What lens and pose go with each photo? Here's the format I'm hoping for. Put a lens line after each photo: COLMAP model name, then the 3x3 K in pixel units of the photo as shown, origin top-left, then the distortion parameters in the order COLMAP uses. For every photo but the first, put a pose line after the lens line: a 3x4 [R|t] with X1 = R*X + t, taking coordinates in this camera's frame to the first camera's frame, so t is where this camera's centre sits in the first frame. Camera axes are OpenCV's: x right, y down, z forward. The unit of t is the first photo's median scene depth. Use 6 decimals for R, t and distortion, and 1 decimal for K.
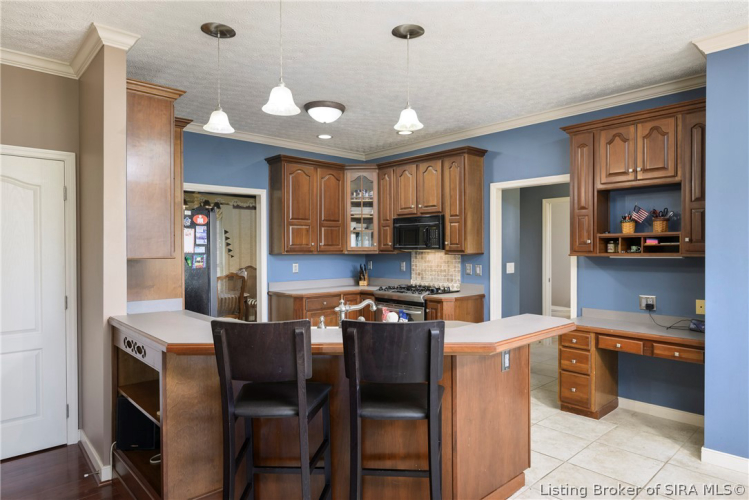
lens RADIAL K [[456.6, 0, 374.4], [0, 456.6, 250.7], [0, 0, 1]] dist [-0.002097, -0.000779]
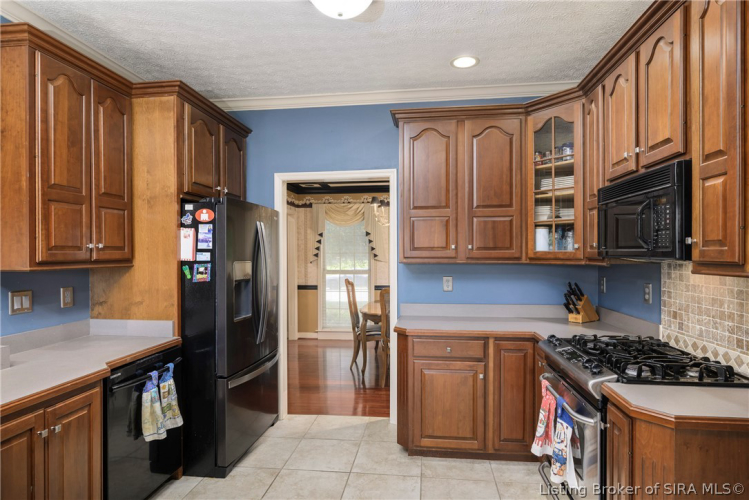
lens RADIAL K [[411.0, 0, 376.1], [0, 411.0, 250.4], [0, 0, 1]] dist [-0.003340, -0.000637]
pose [[0.653263, -0.002891, -0.757125, 0.240296], [-0.002220, 0.999981, -0.005733, -0.007170], [0.757128, 0.005426, 0.653244, 0.632069]]
